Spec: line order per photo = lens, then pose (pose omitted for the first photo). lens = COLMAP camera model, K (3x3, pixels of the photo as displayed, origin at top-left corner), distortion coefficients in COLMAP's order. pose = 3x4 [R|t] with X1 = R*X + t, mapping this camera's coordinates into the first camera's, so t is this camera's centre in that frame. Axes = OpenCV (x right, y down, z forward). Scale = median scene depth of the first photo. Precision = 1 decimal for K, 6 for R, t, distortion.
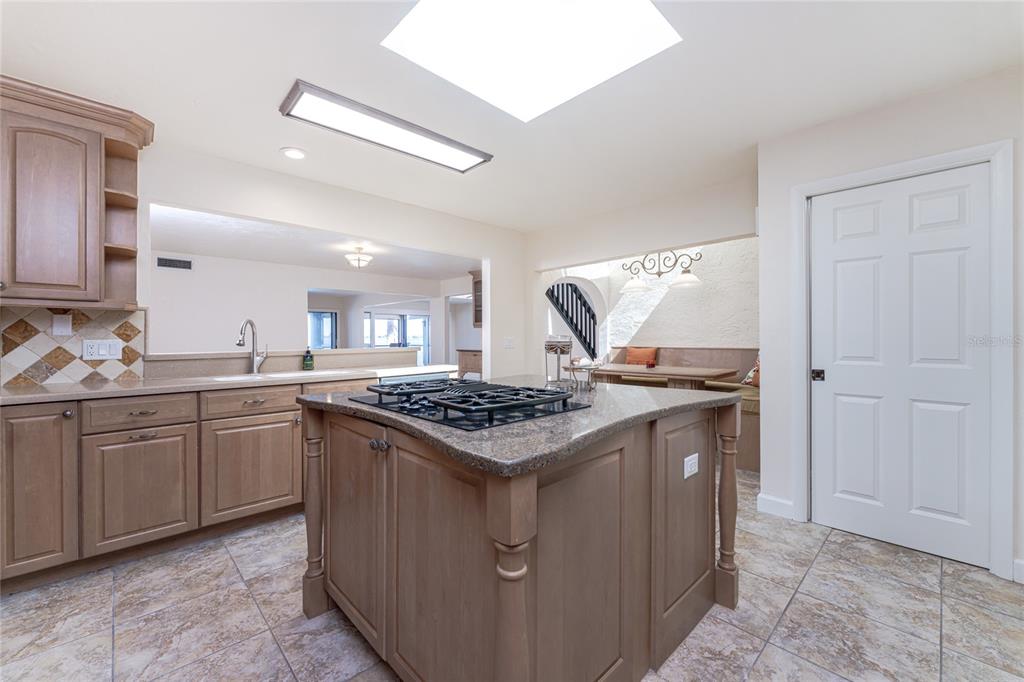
lens RADIAL K [[408.3, 0, 519.4], [0, 408.3, 338.9], [0, 0, 1]] dist [-0.000808, 0.000039]
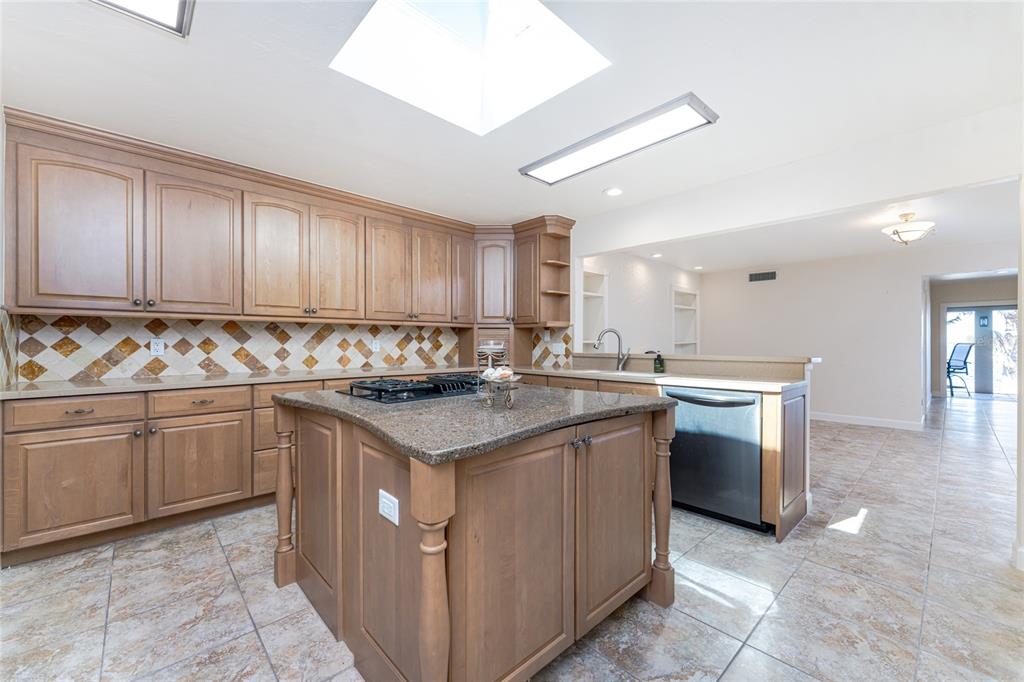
lens RADIAL K [[408.3, 0, 508.2], [0, 408.3, 340.8], [0, 0, 1]] dist [-0.000808, 0.000039]
pose [[-0.080712, -0.000224, -0.996737, 0.765746], [-0.008527, 0.999964, 0.000465, -0.007517], [0.996701, 0.008537, -0.080711, 0.915796]]
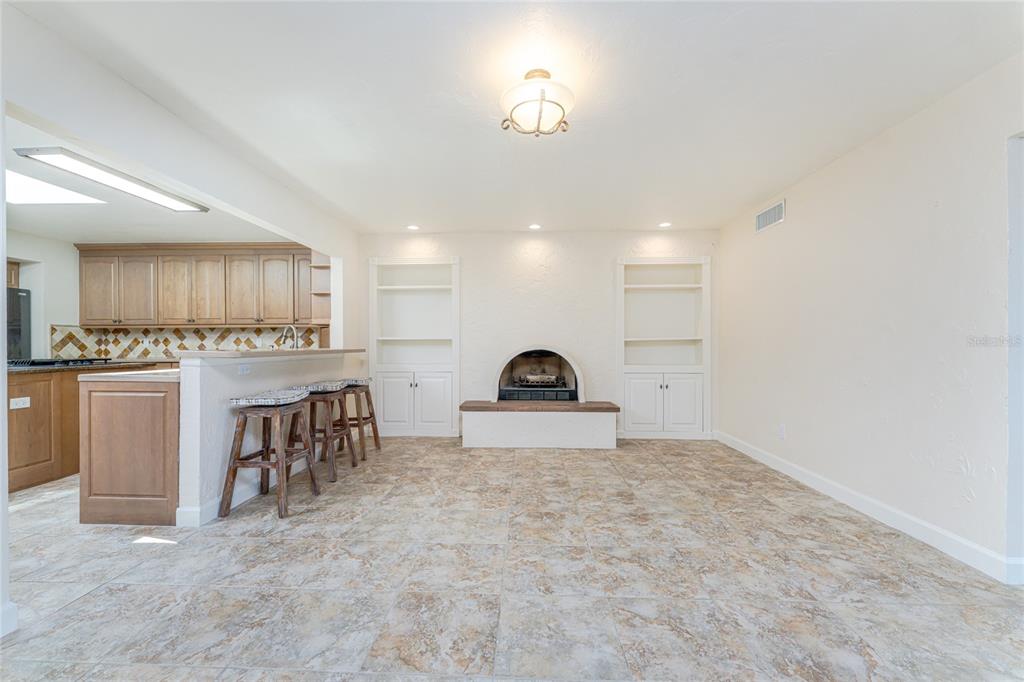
lens RADIAL K [[408.3, 0, 507.2], [0, 408.3, 345.5], [0, 0, 1]] dist [-0.000808, 0.000039]
pose [[-0.761565, 0.005845, -0.648062, -0.439486], [-0.001431, 0.999942, 0.010700, 0.009038], [0.648087, 0.009076, -0.761512, 3.010456]]
